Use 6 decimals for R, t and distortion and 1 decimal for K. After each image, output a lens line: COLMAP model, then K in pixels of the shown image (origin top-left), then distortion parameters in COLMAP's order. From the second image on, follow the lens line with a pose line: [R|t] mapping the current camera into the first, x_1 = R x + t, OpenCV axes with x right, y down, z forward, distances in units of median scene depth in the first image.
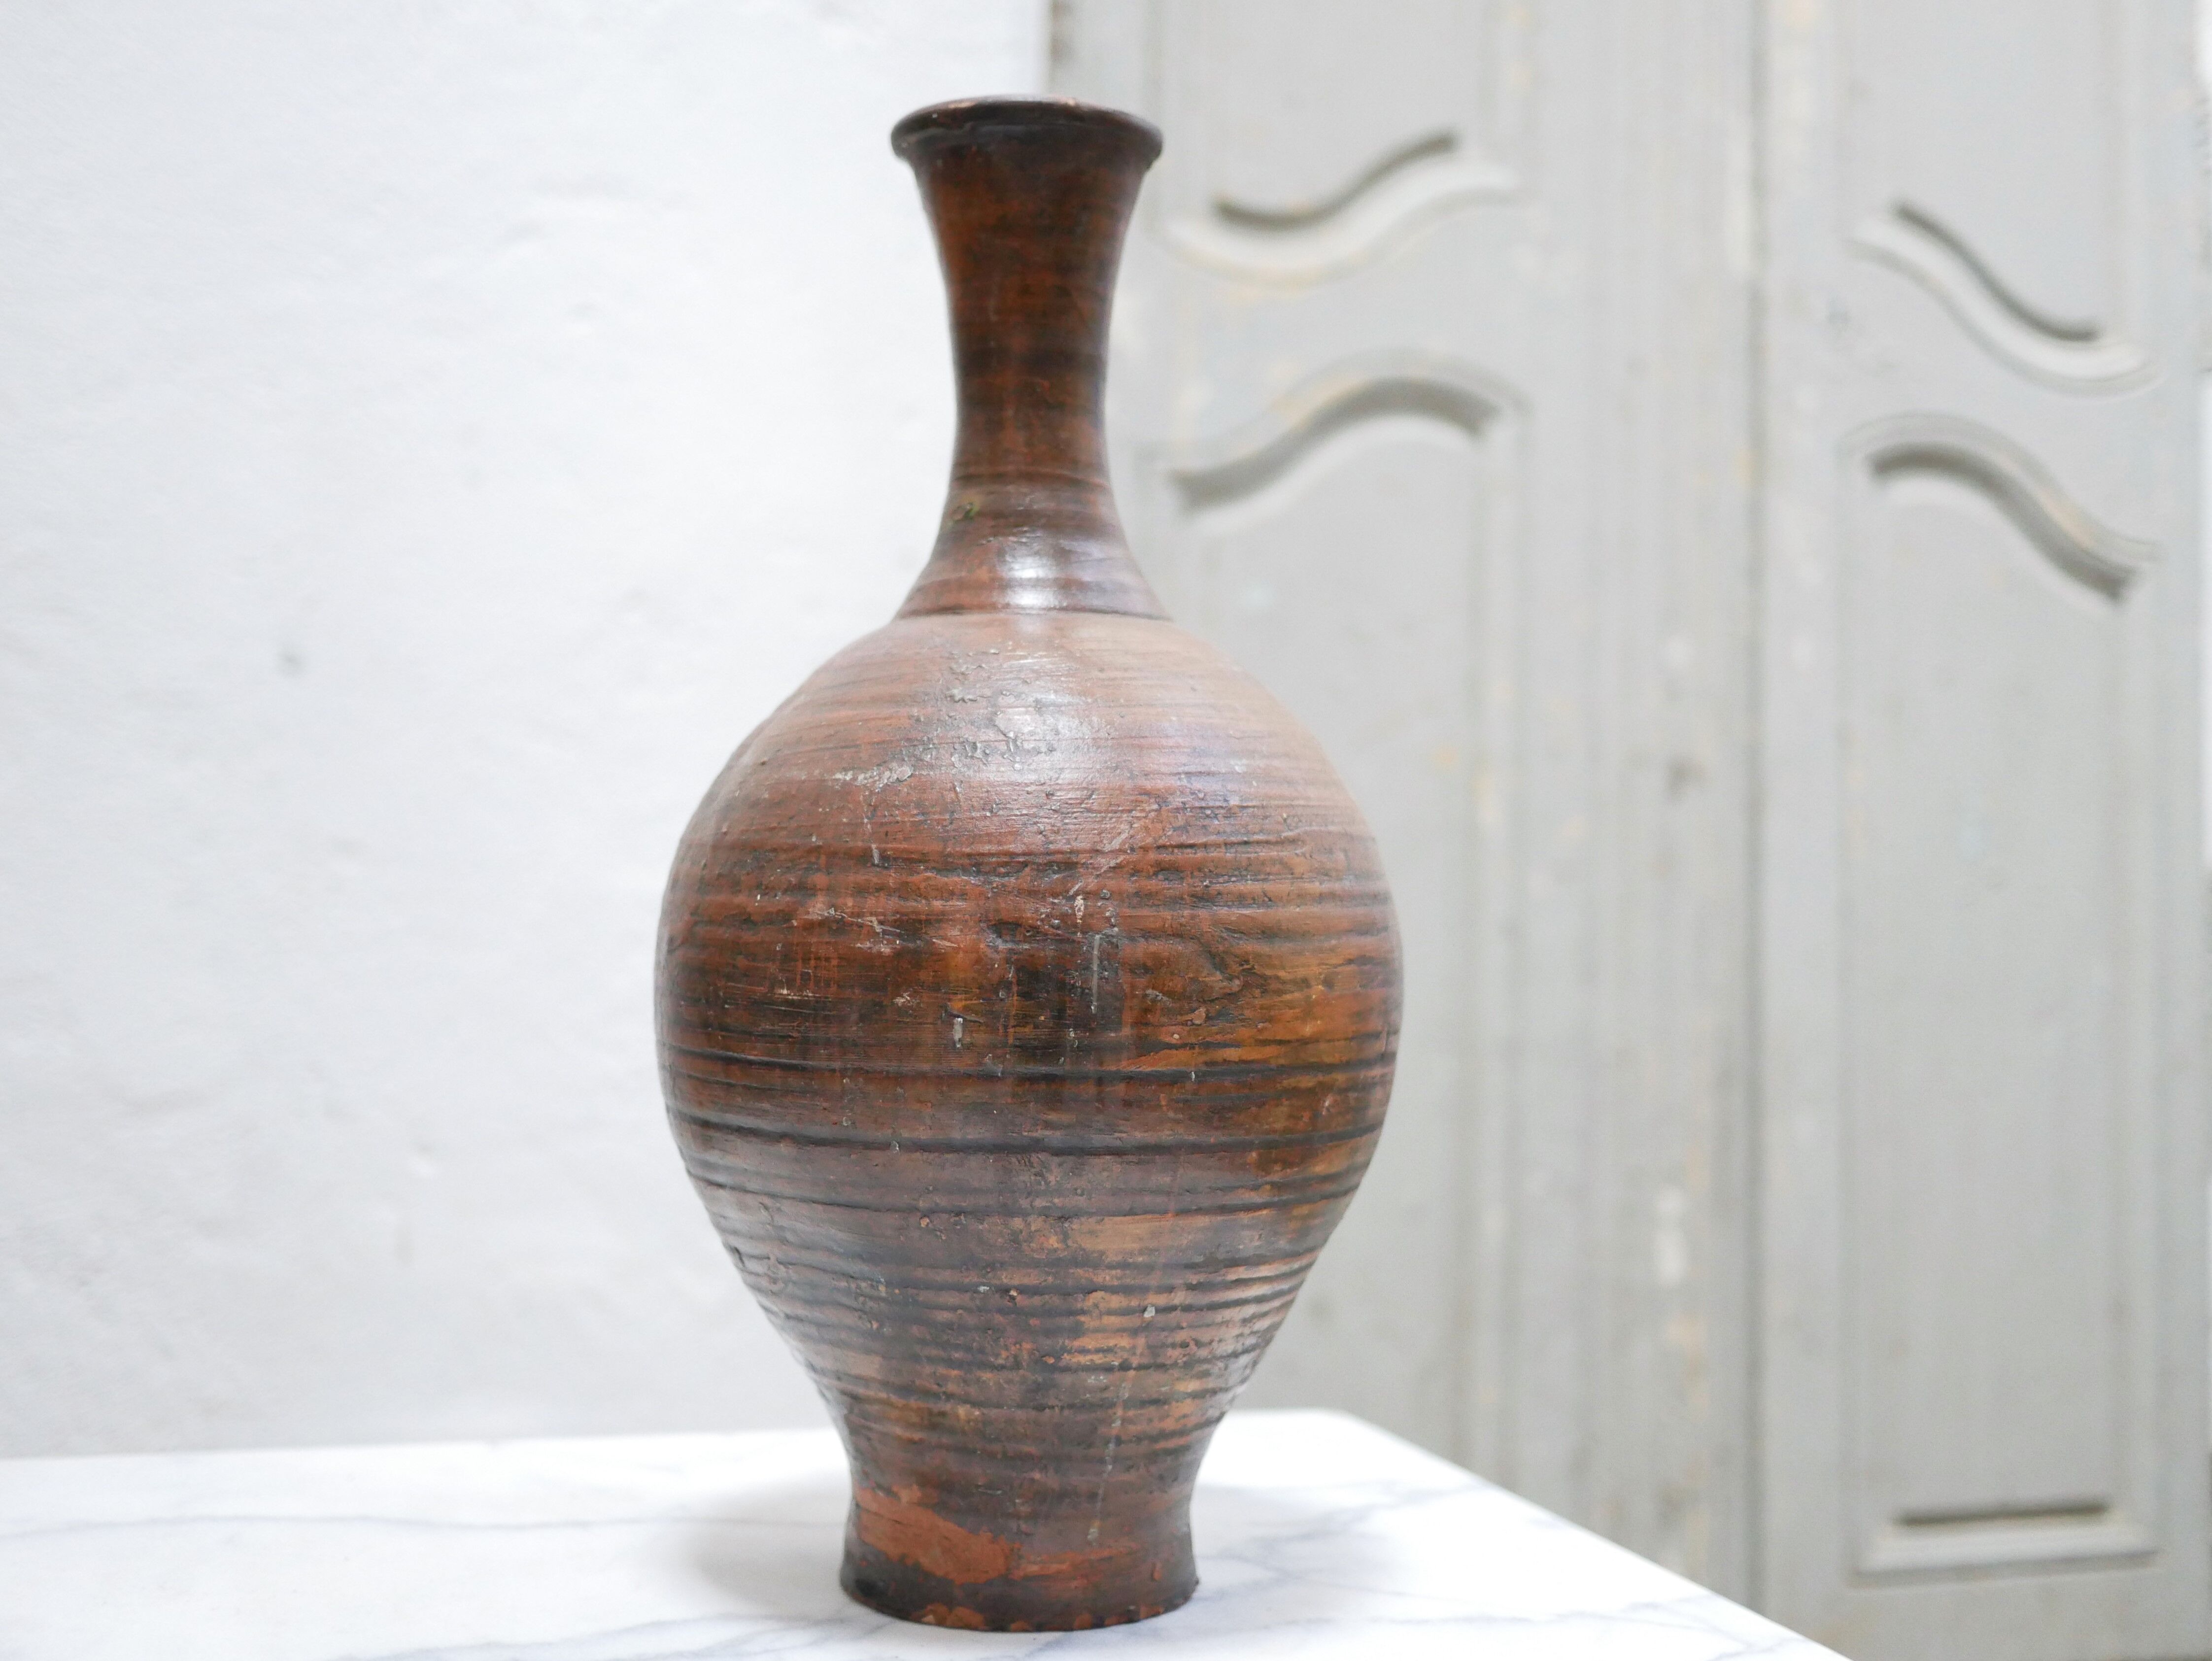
lens RADIAL K [[2593.9, 0, 1106.0], [0, 2593.9, 830.5], [0, 0, 1]] dist [-0.021964, 0.061810]
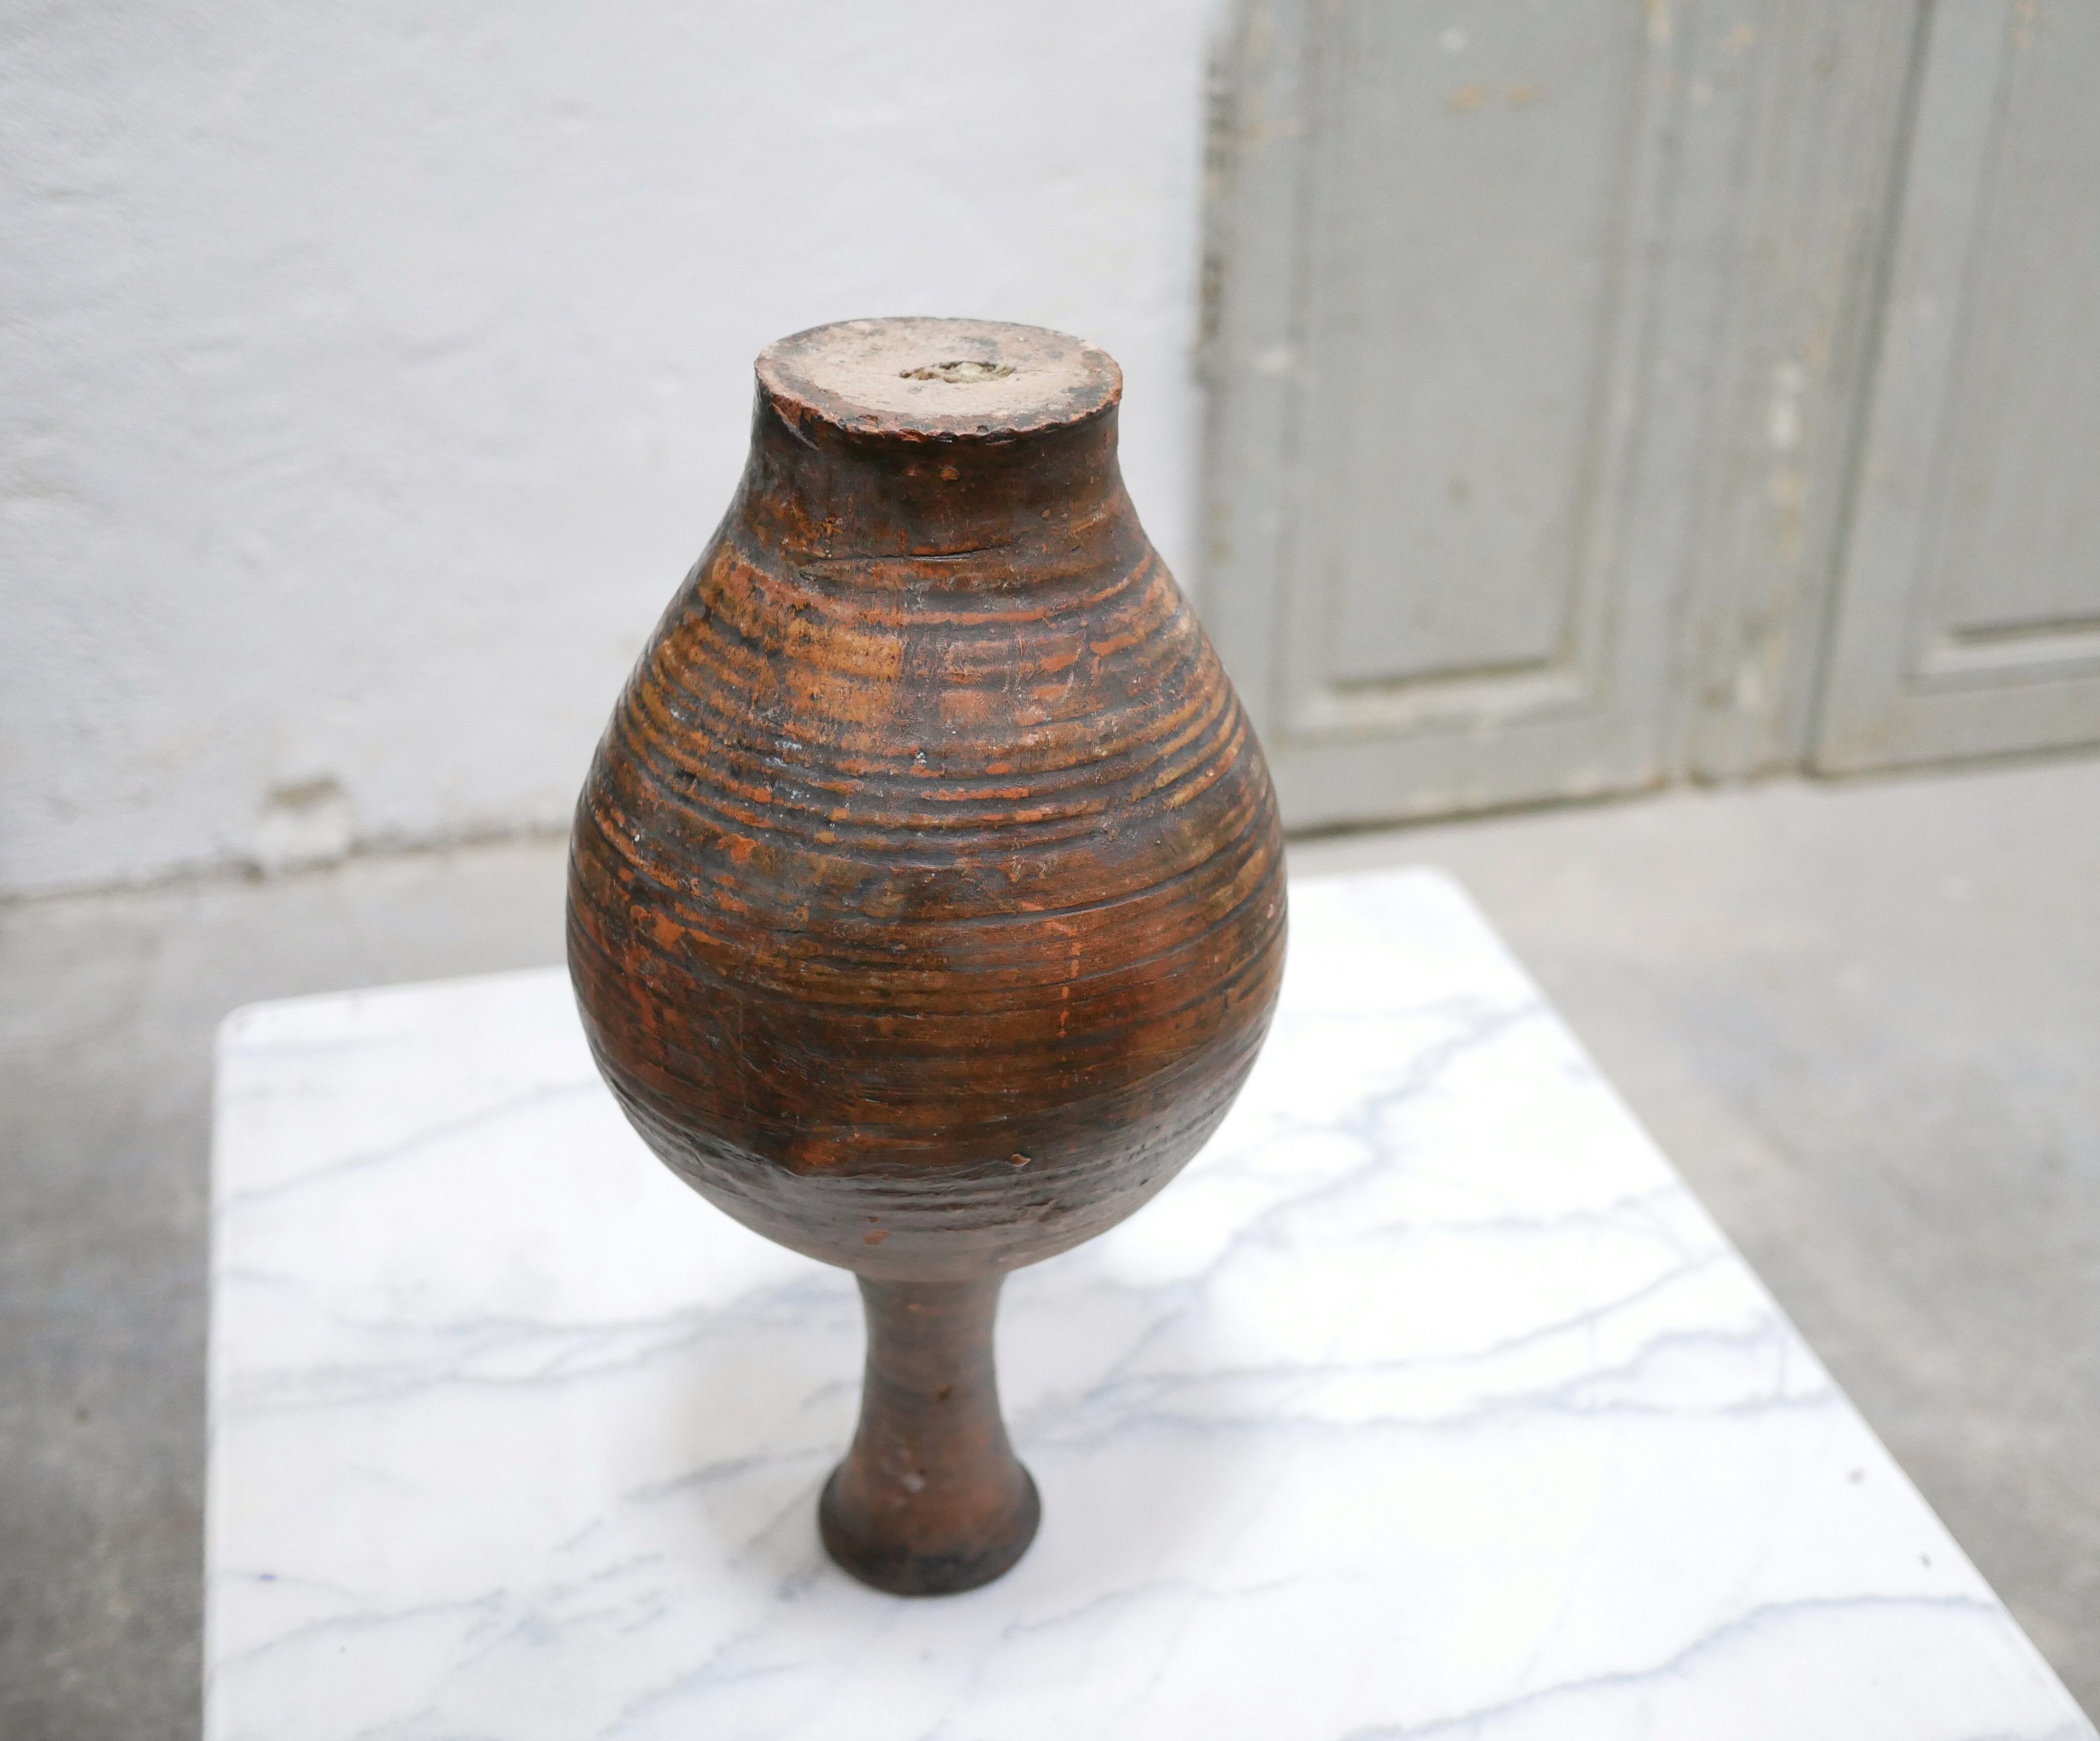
lens RADIAL K [[2678.6, 0, 1155.5], [0, 2678.6, 869.7], [0, 0, 1]] dist [-0.009119, 0.017704]
pose [[0.998958, 0.029616, -0.034716, -0.010456], [-0.006984, 0.851050, 0.525038, -0.704854], [0.045094, -0.524249, 0.850370, -0.211307]]
